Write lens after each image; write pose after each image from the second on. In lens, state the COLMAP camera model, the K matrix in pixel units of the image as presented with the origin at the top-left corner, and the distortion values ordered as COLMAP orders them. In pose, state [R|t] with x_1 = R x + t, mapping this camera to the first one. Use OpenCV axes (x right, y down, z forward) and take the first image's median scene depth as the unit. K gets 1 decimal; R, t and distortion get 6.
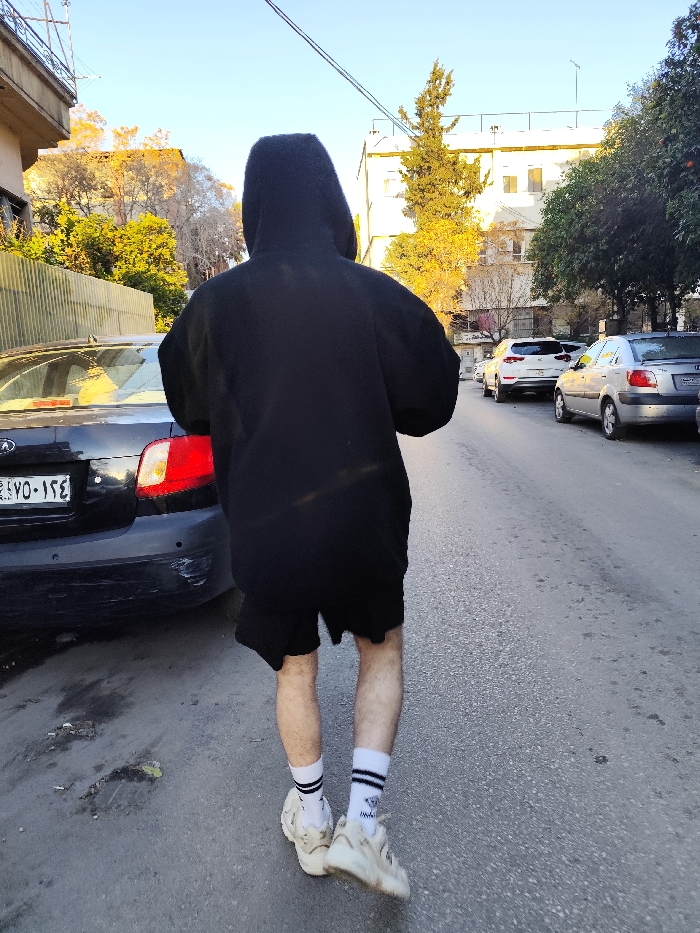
lens RADIAL K [[641.3, 0, 353.4], [0, 641.3, 473.1], [0, 0, 1]] dist [0.009745, -0.002551]
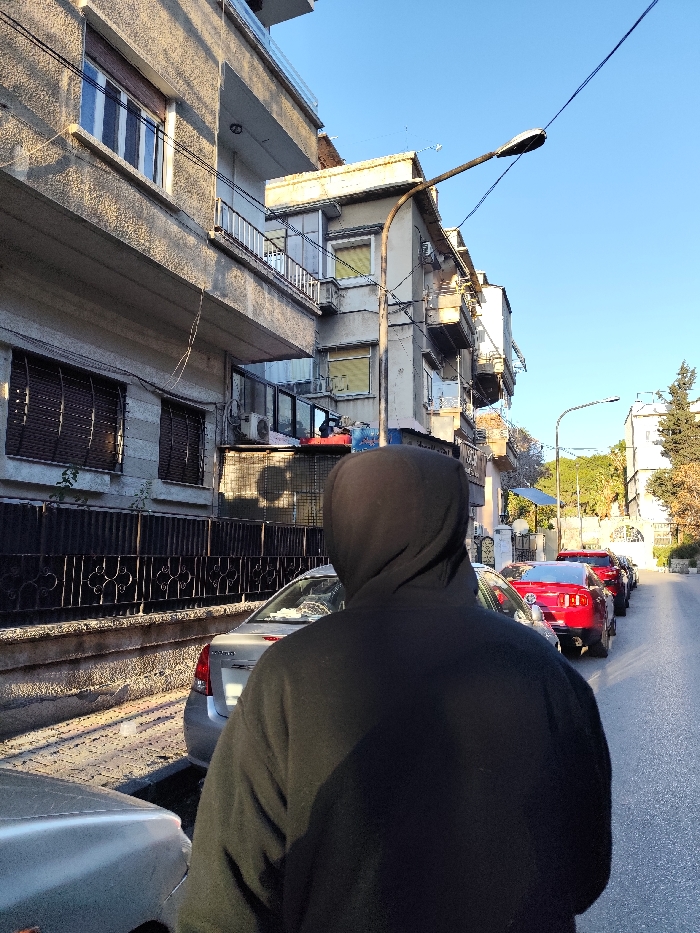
lens RADIAL K [[641.3, 0, 357.7], [0, 641.3, 466.7], [0, 0, 1]] dist [0.009745, -0.002551]
pose [[0.931660, 0.004360, -0.363306, -0.034420], [-0.109129, 0.957116, -0.268365, 0.084233], [0.346556, 0.289672, 0.892182, -0.539211]]
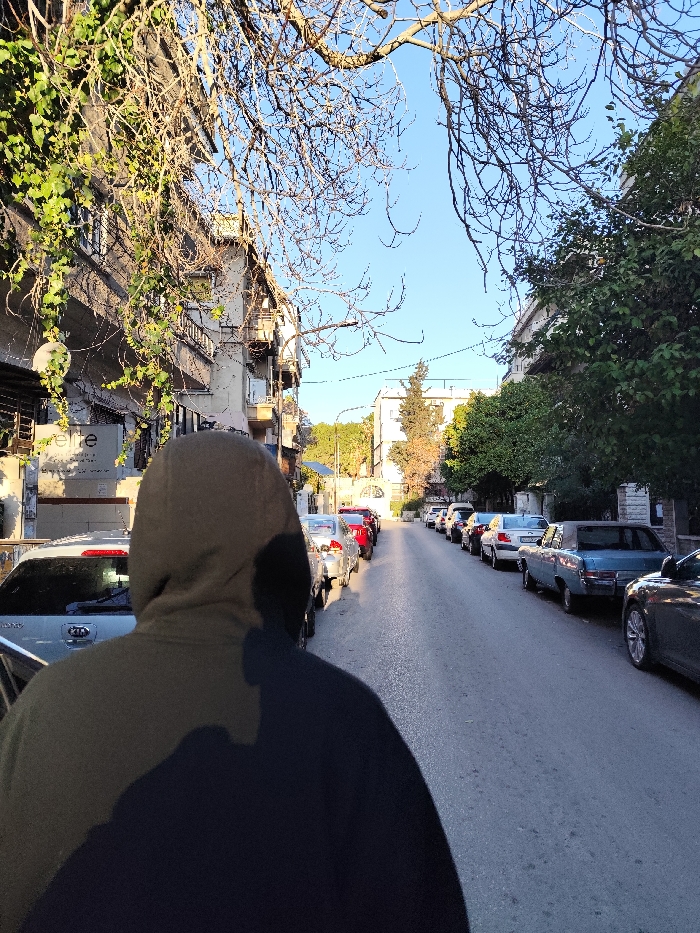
lens RADIAL K [[641.3, 0, 347.8], [0, 641.3, 467.0], [0, 0, 1]] dist [0.009745, -0.002551]
pose [[0.998496, 0.054313, -0.007471, -0.055121], [-0.054596, 0.972633, -0.225841, 0.124788], [-0.004999, 0.225909, 0.974136, -0.799644]]
